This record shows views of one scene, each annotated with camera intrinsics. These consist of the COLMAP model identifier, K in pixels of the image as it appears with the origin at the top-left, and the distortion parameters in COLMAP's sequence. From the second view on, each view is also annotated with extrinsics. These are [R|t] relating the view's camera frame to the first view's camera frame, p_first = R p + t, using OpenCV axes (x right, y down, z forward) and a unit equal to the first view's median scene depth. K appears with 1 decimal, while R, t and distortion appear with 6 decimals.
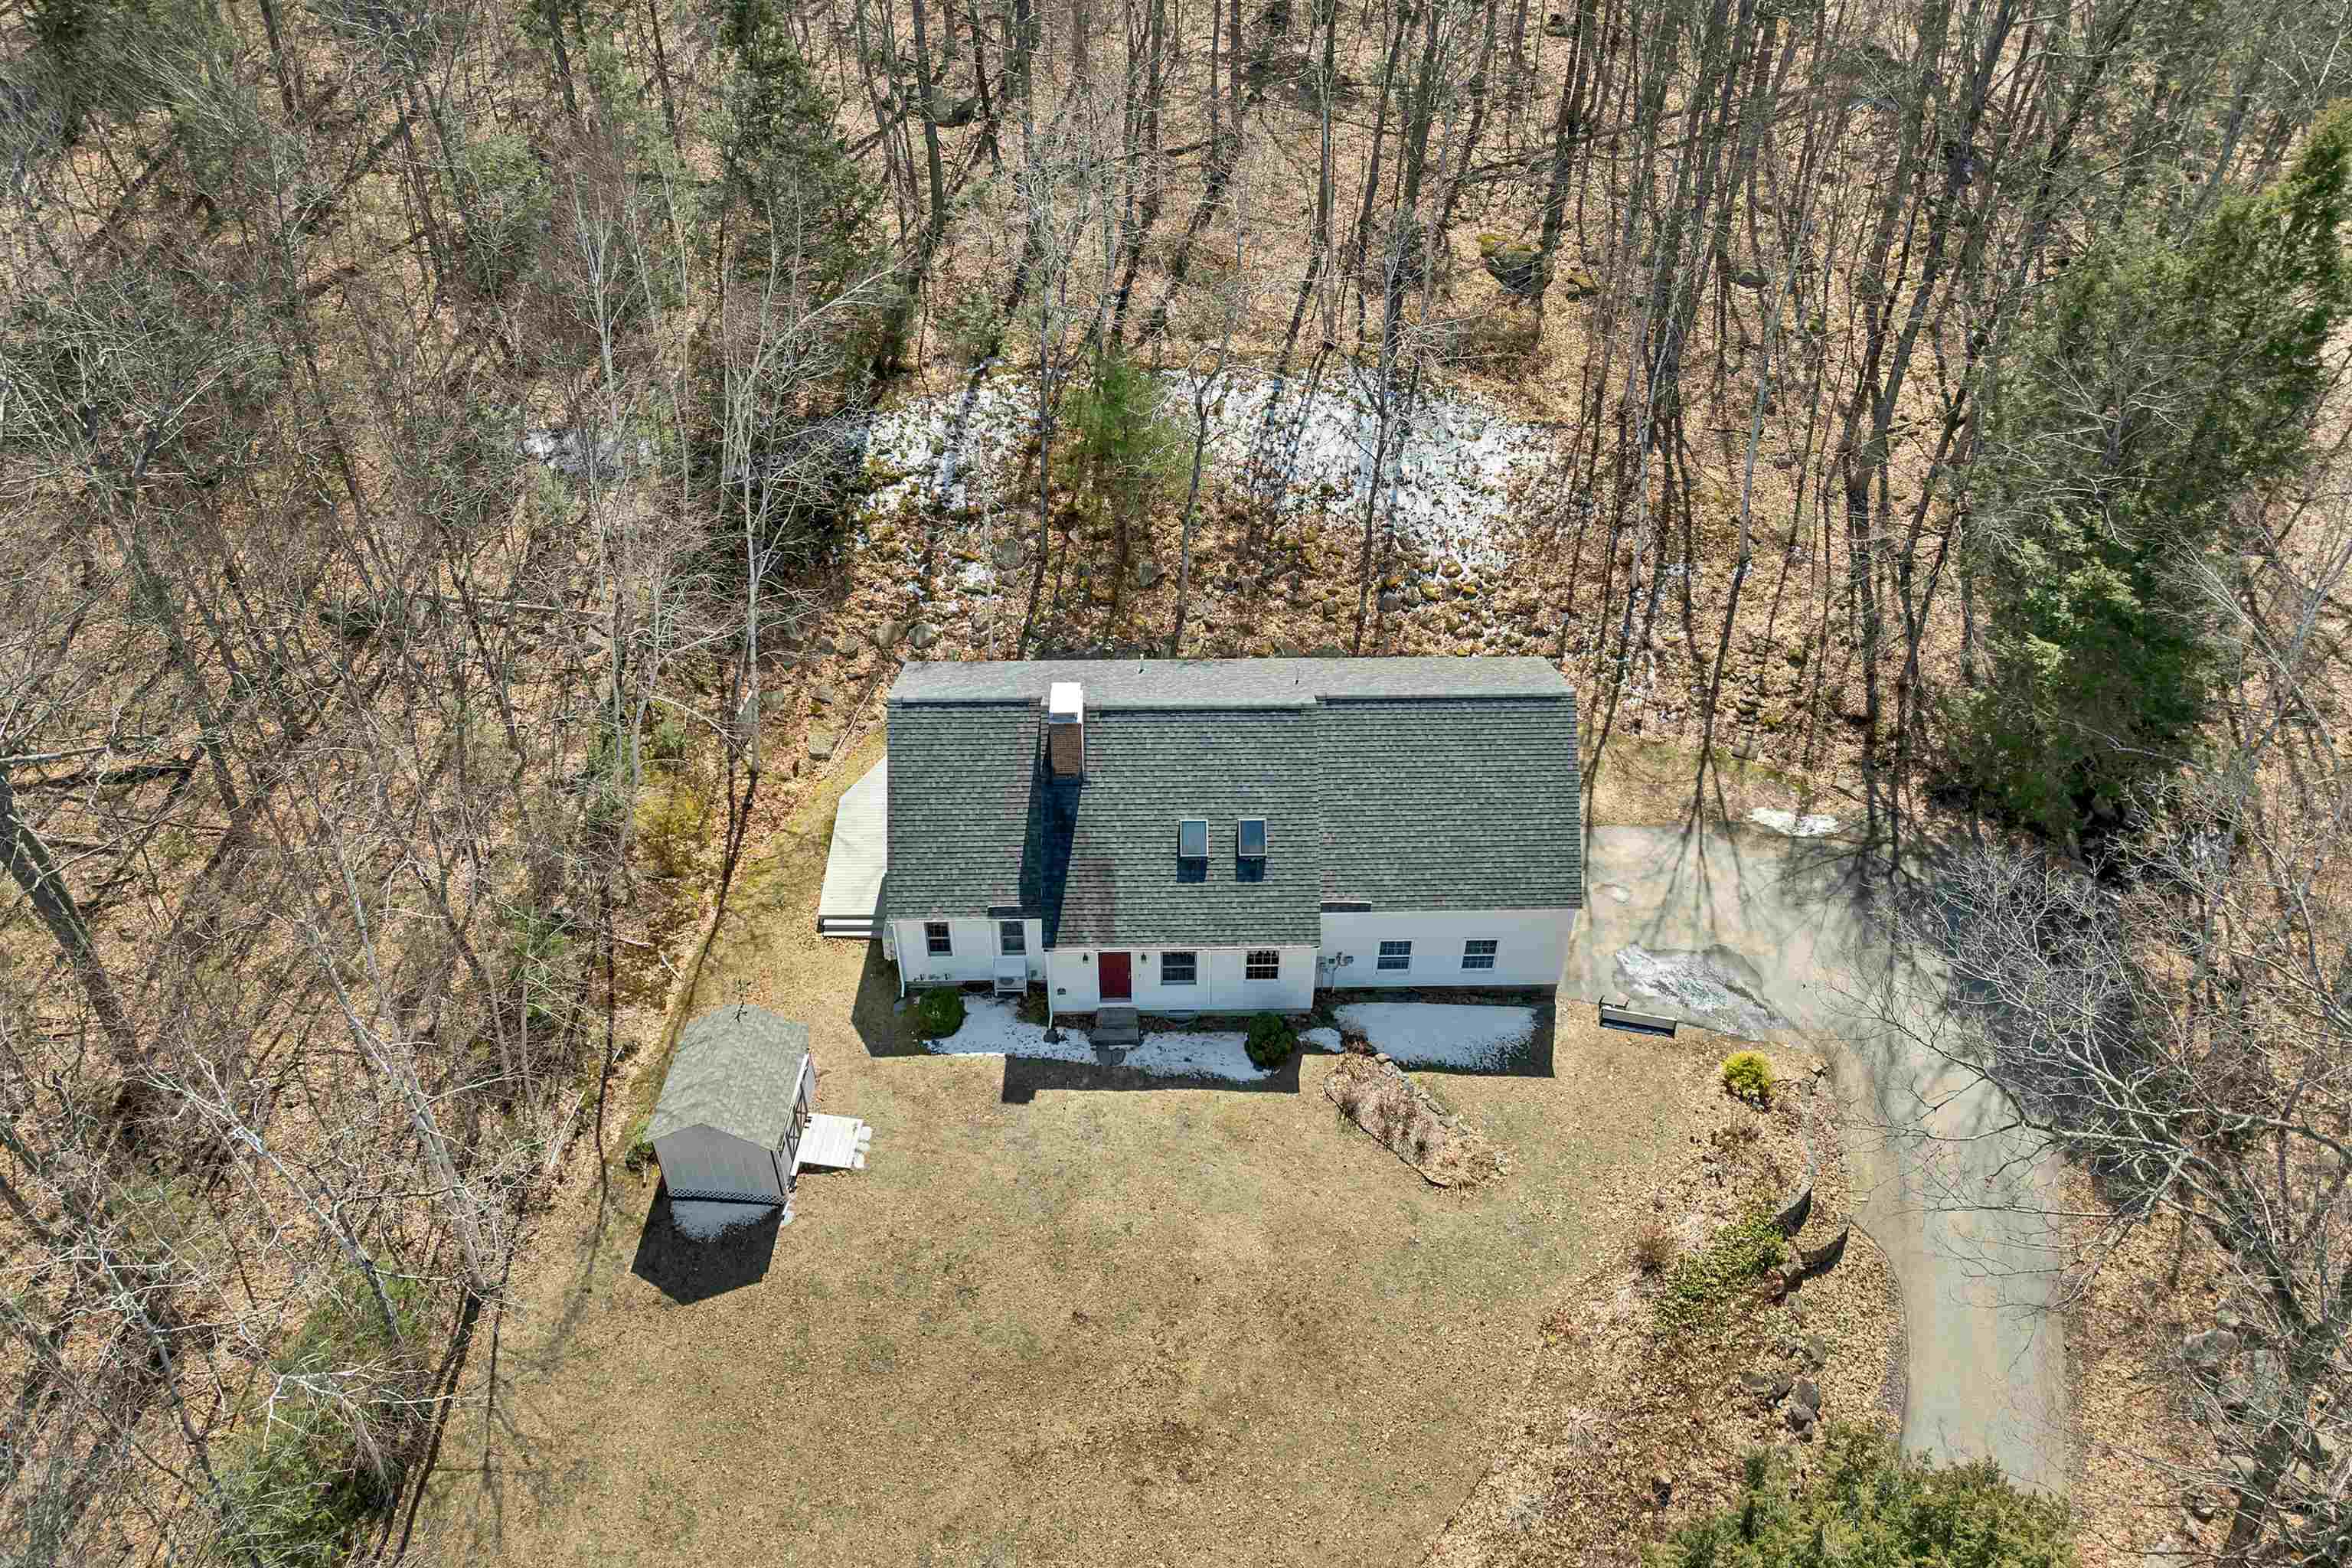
lens RADIAL K [[1703.6, 0, 1166.0], [0, 1703.6, 779.5], [0, 0, 1]] dist [-0.039689, 0.008321]
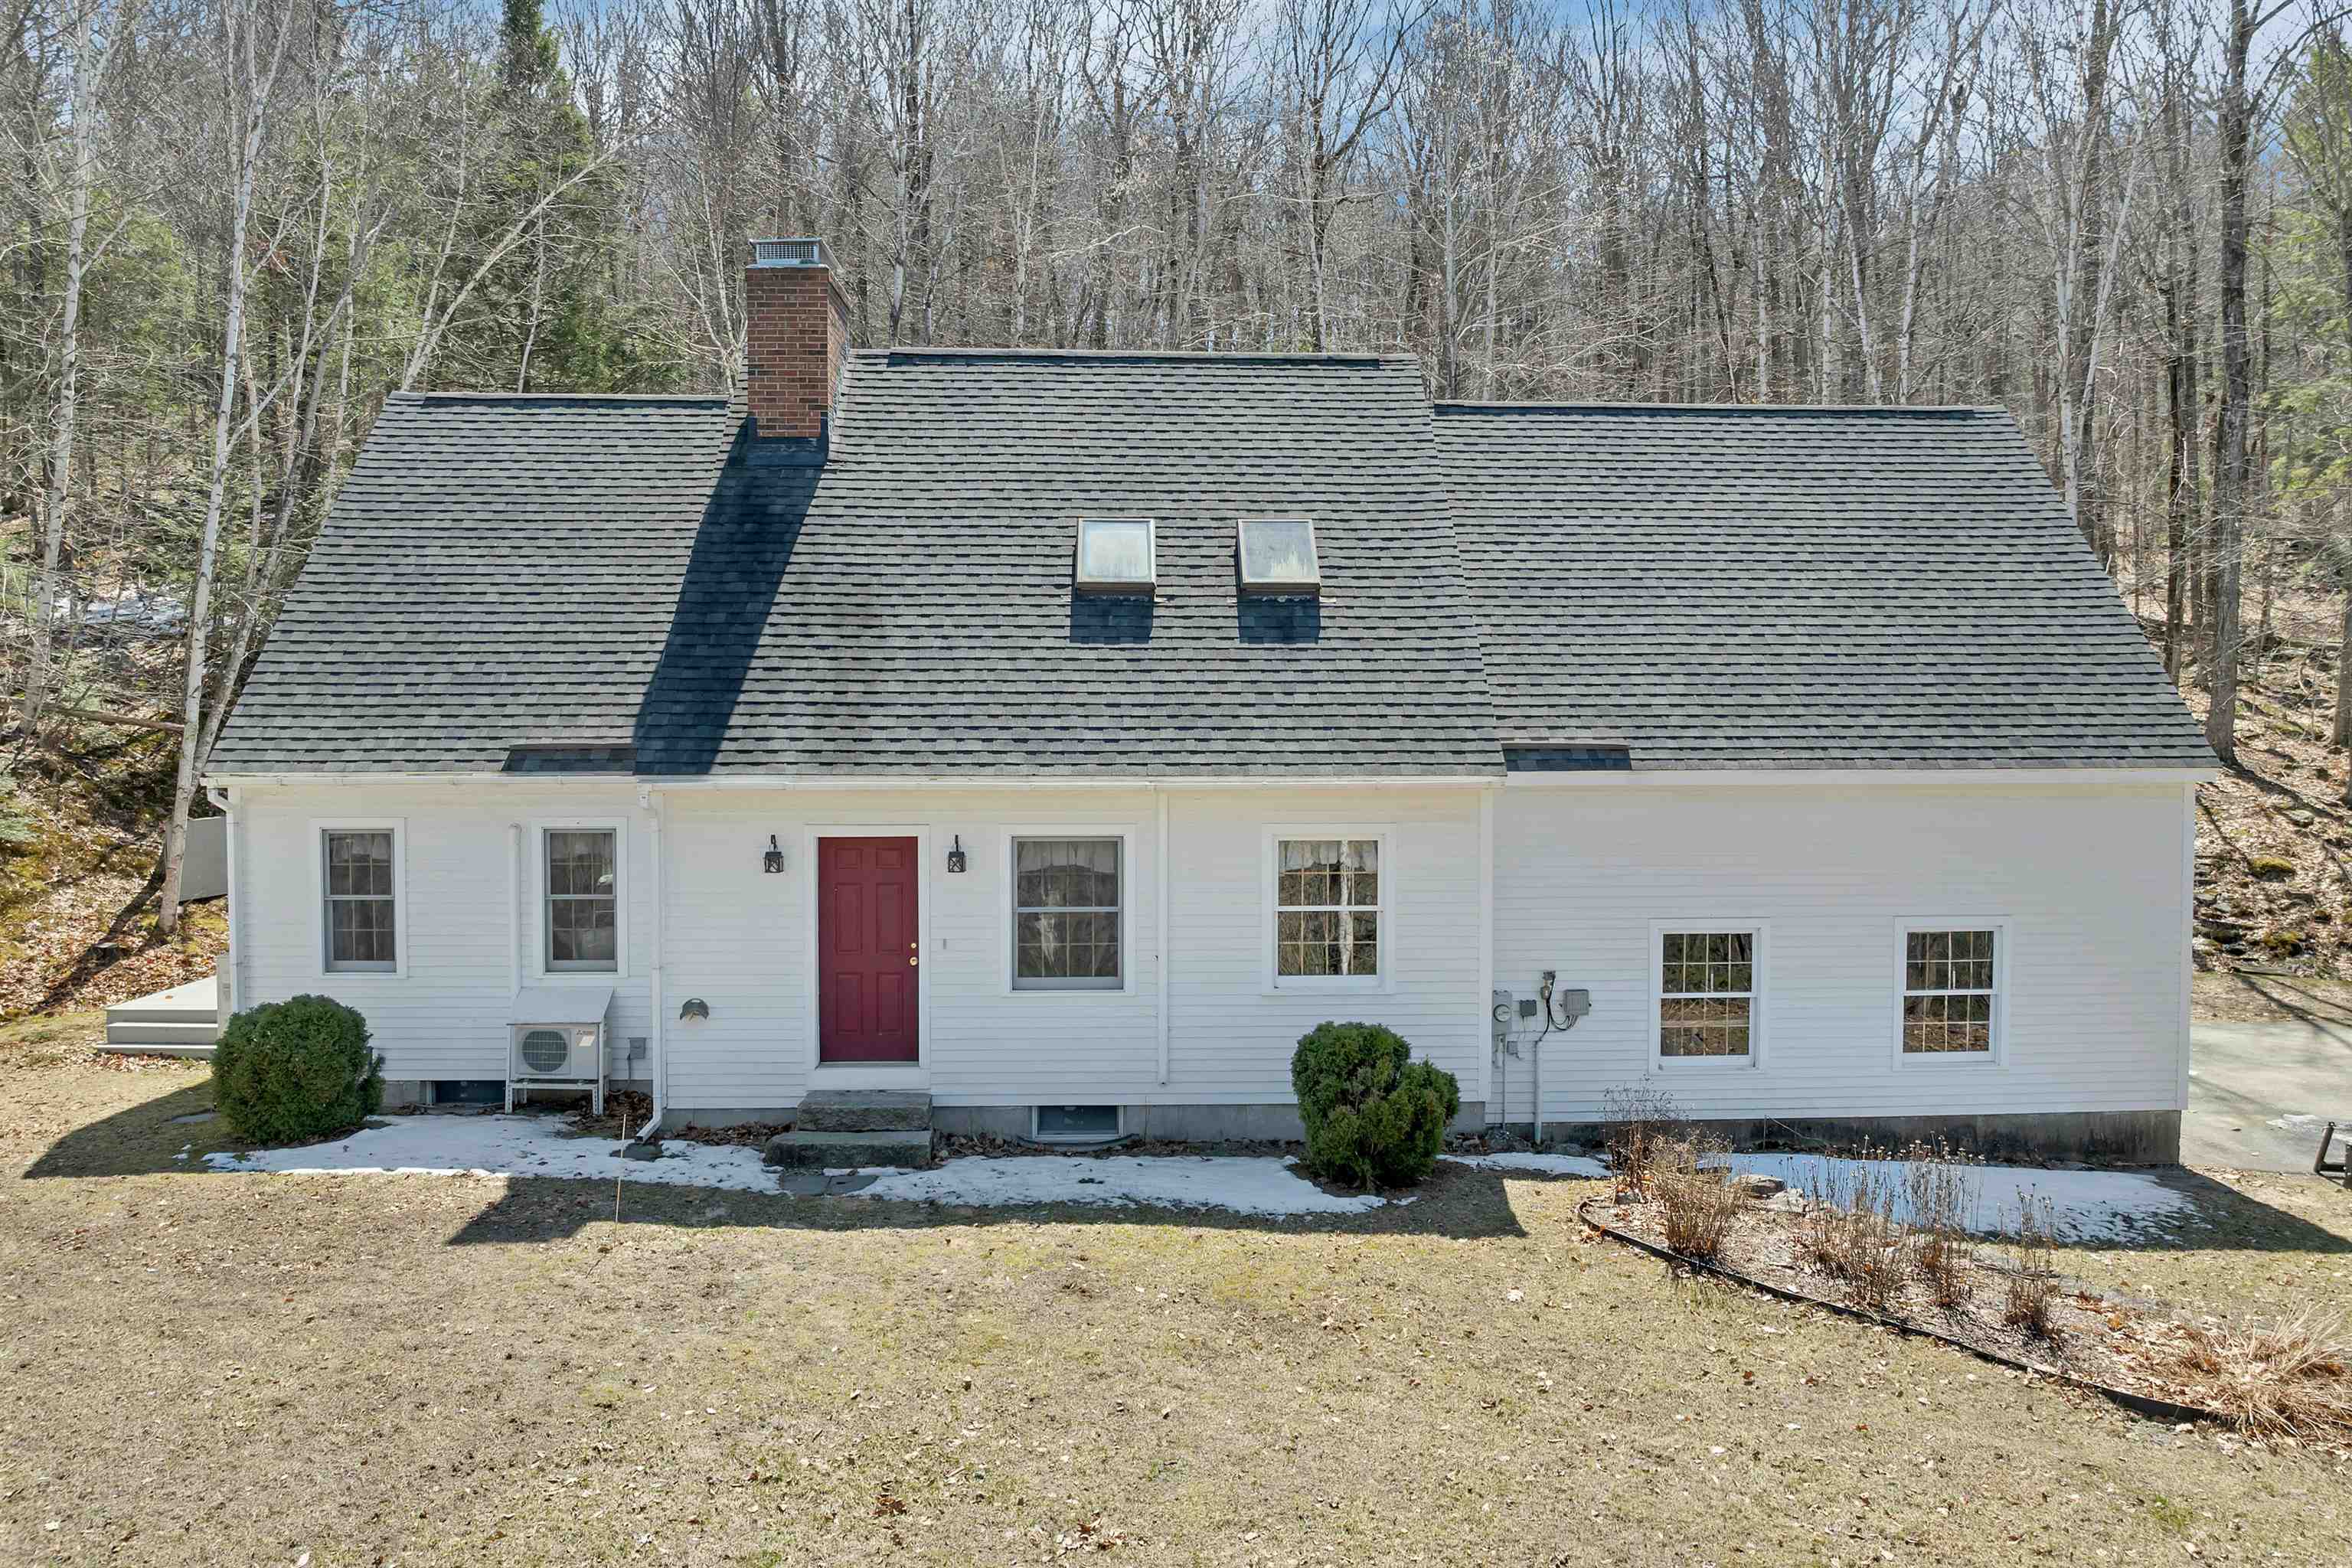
lens RADIAL K [[1703.6, 0, 1187.4], [0, 1703.6, 780.2], [0, 0, 1]] dist [-0.039689, 0.008321]
pose [[0.999606, 0.001362, 0.028035, 0.020828], [0.016418, 0.781753, -0.623372, 0.291318], [-0.022765, 0.623587, 0.781422, 0.734461]]
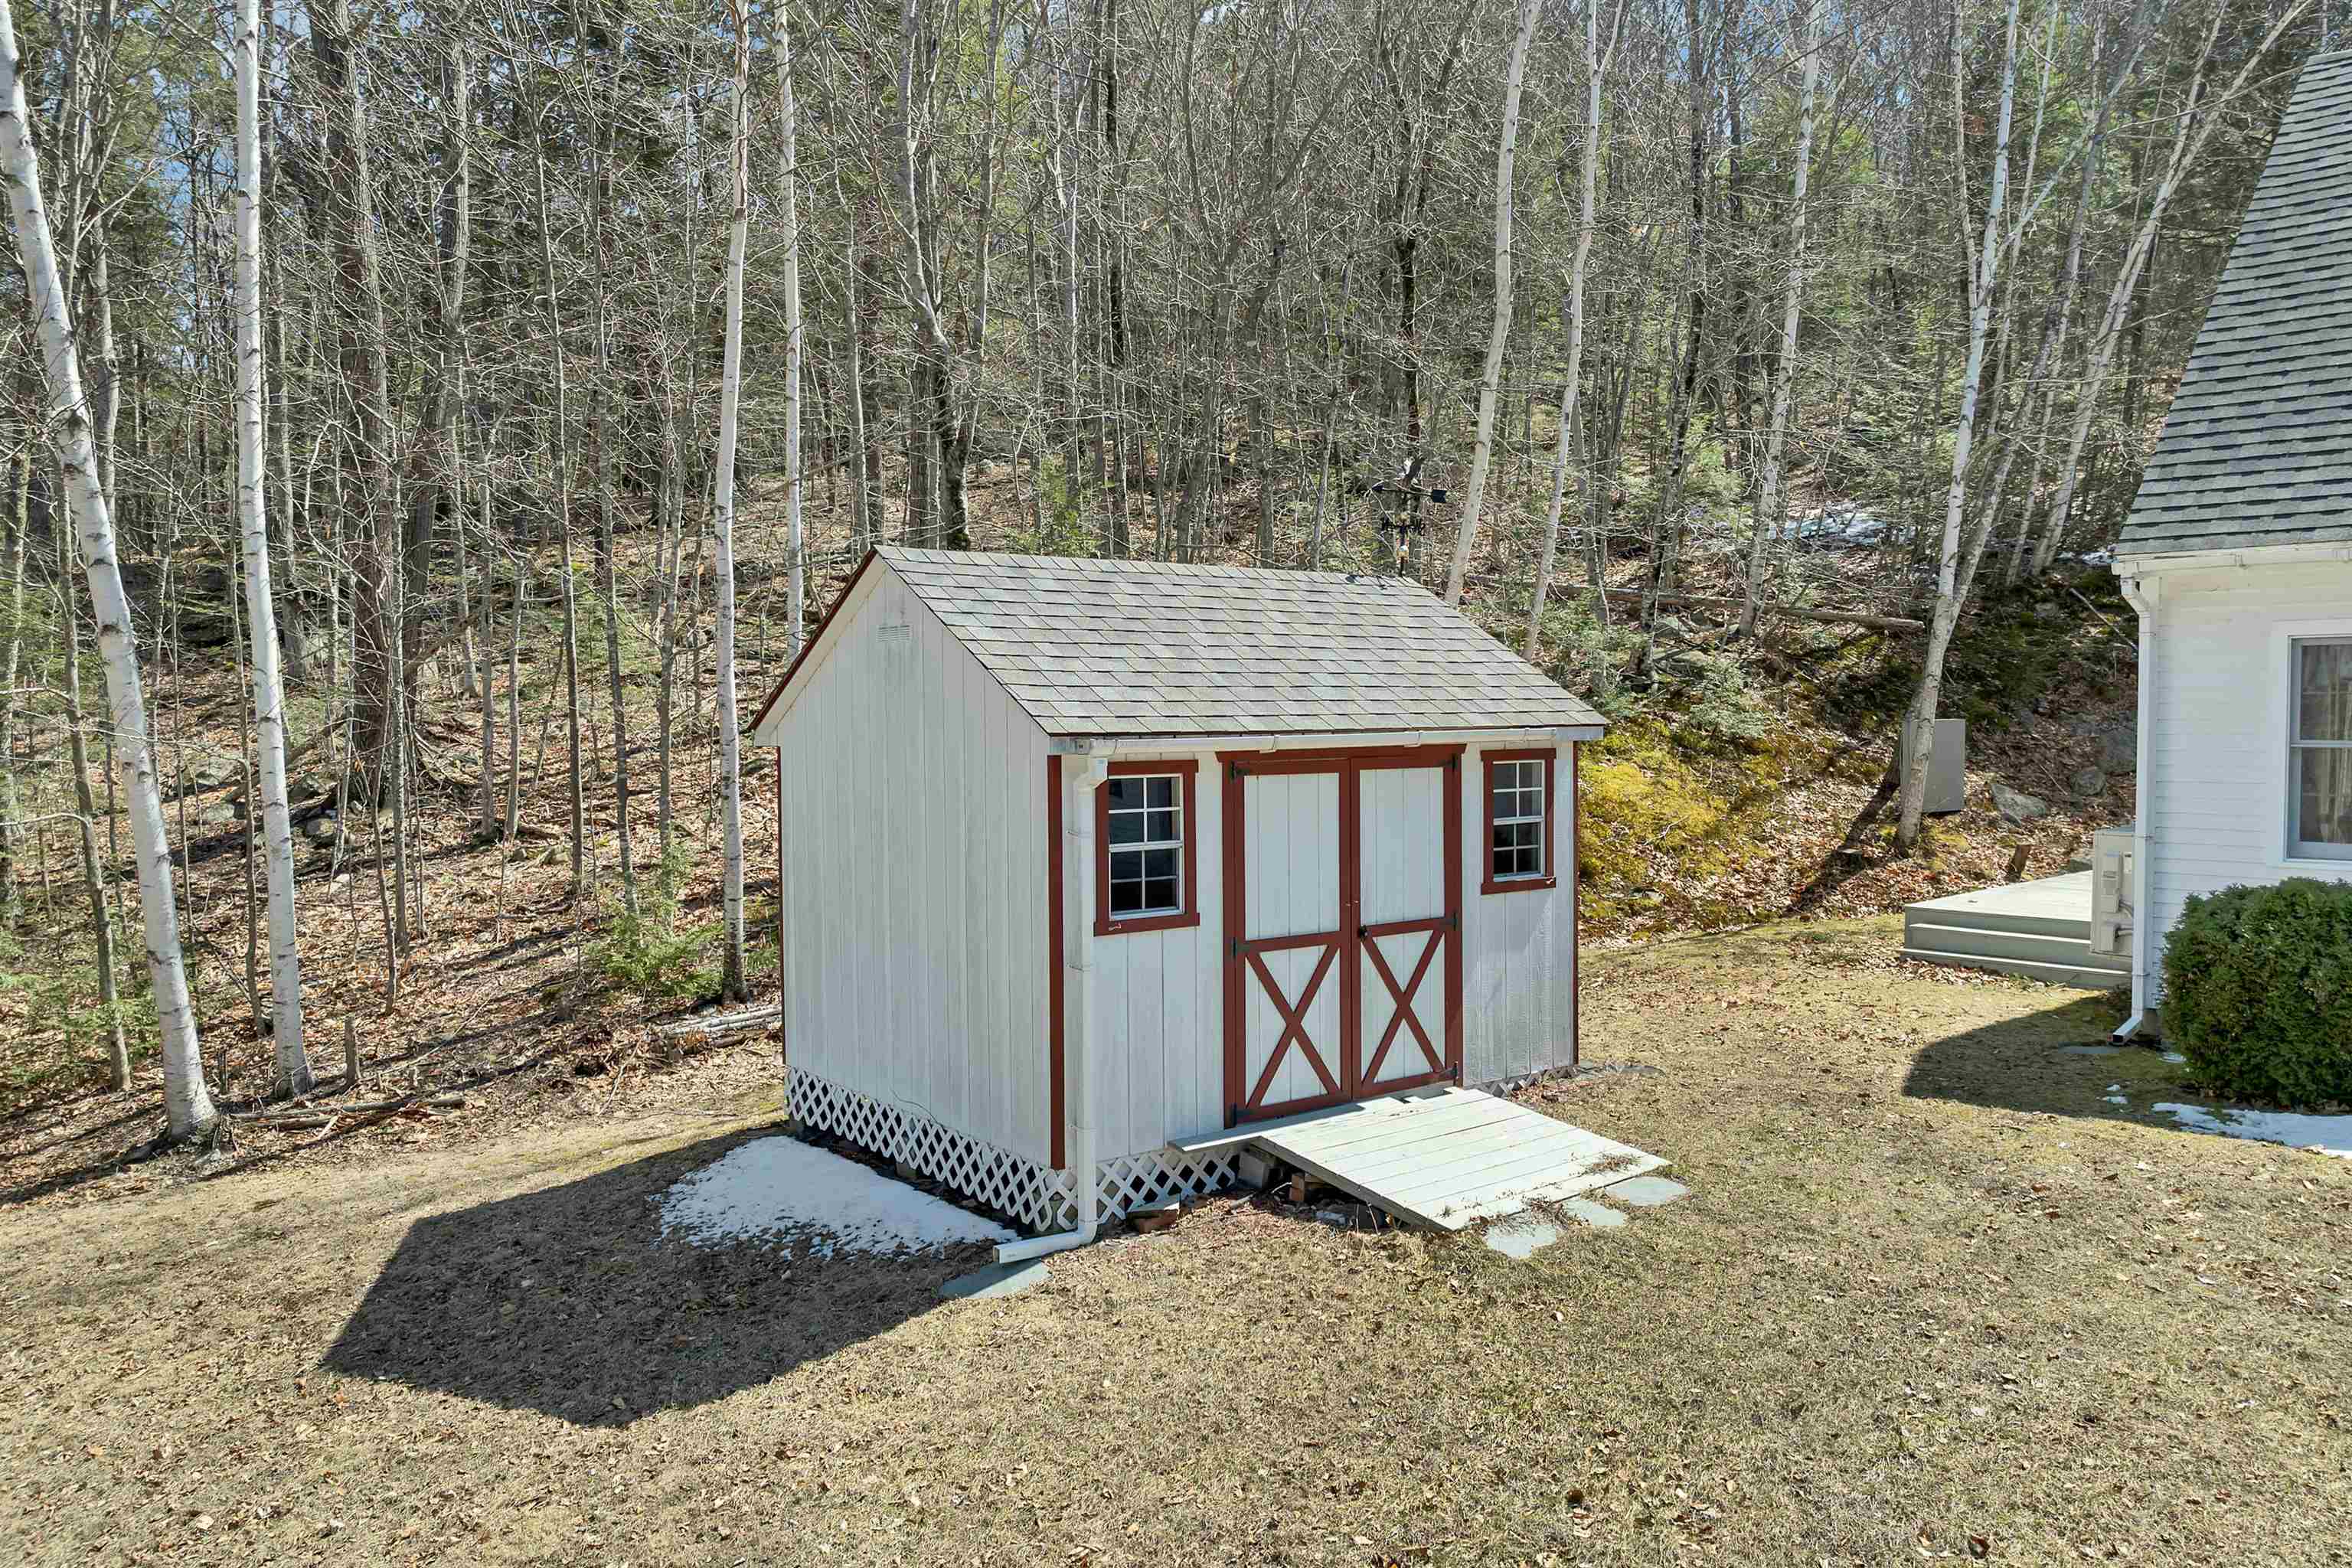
lens RADIAL K [[1703.6, 0, 1192.9], [0, 1703.6, 779.4], [0, 0, 1]] dist [-0.039689, 0.008321]
pose [[0.669950, 0.028700, -0.741851, -0.075949], [-0.484224, 0.774342, -0.407335, 0.259068], [0.562756, 0.632116, 0.532668, 0.822121]]
